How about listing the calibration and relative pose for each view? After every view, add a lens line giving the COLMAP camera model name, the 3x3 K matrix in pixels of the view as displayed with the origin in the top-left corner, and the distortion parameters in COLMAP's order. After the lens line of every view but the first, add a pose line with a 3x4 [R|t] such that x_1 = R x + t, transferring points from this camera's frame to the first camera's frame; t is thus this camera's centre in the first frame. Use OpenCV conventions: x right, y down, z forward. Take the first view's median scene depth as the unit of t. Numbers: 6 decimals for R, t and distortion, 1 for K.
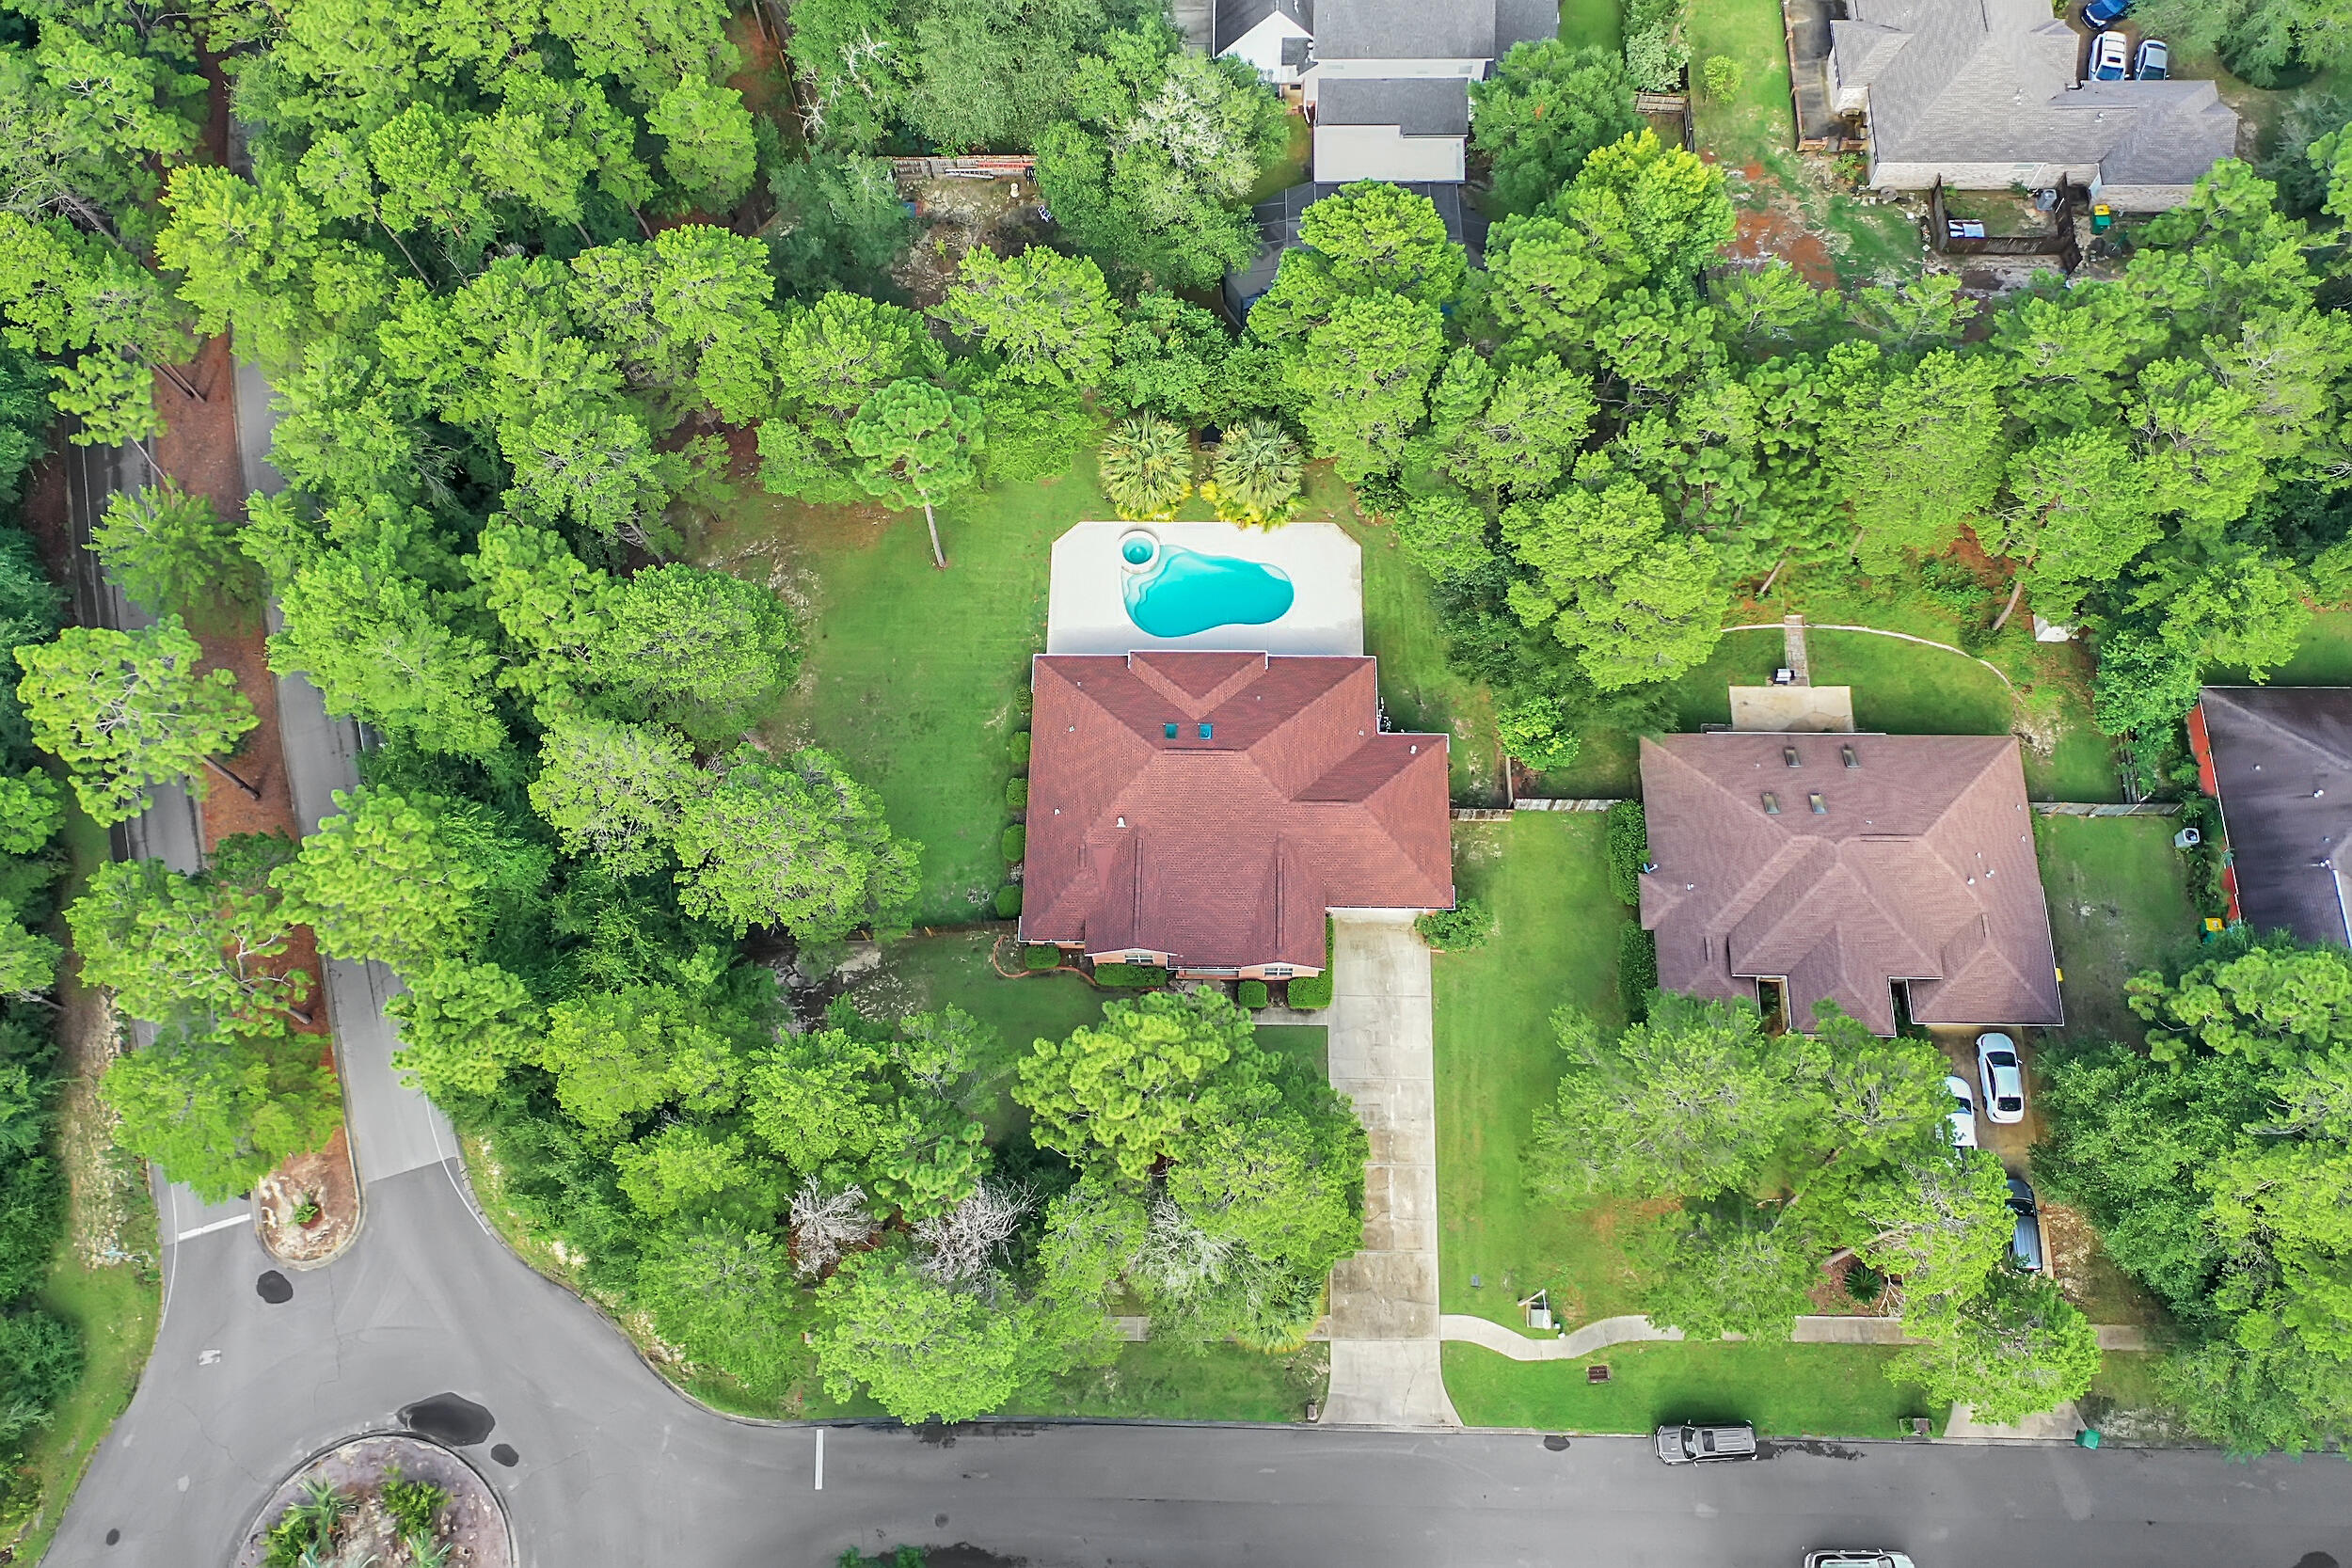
lens RADIAL K [[1861.0, 0, 1176.0], [0, 1861.0, 784.0], [0, 0, 1]] dist [-0.001442, 0.003527]
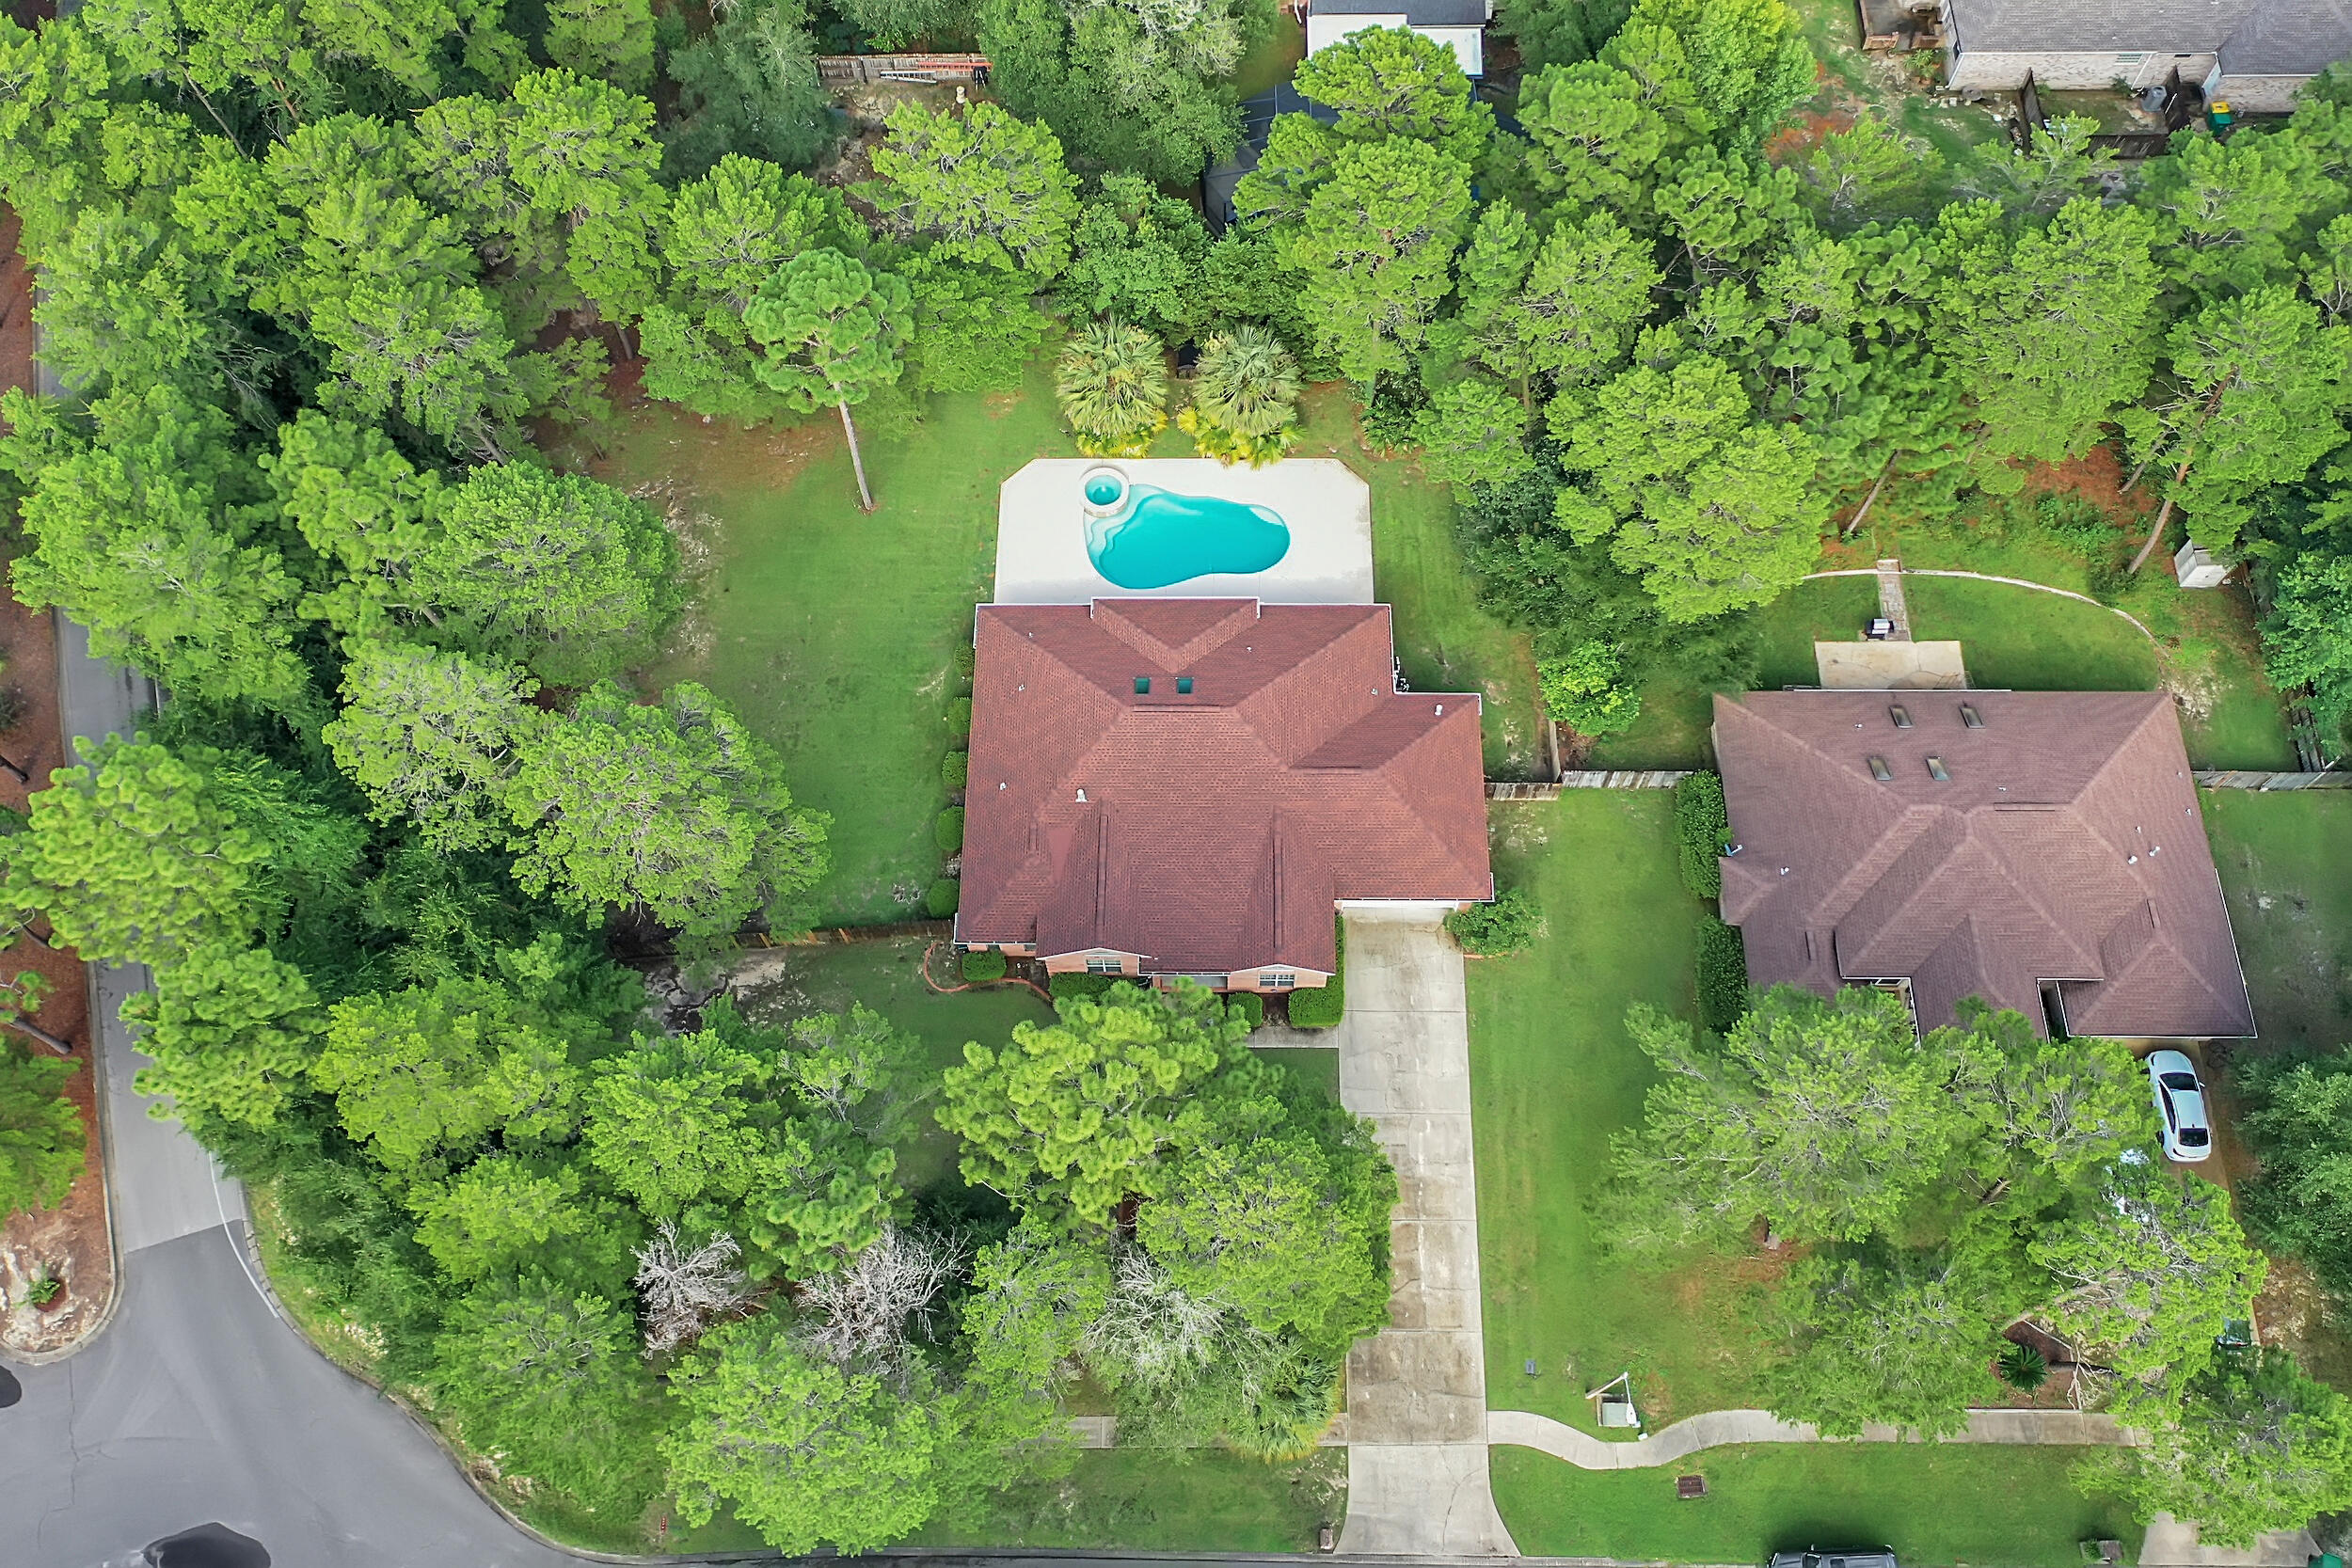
lens RADIAL K [[1861.0, 0, 1176.0], [0, 1861.0, 784.0], [0, 0, 1]] dist [-0.001442, 0.003527]
pose [[0.999938, -0.004013, 0.010434, 0.003452], [0.004730, 0.997563, -0.069609, 0.074440], [-0.010129, 0.069654, 0.997520, 0.197327]]
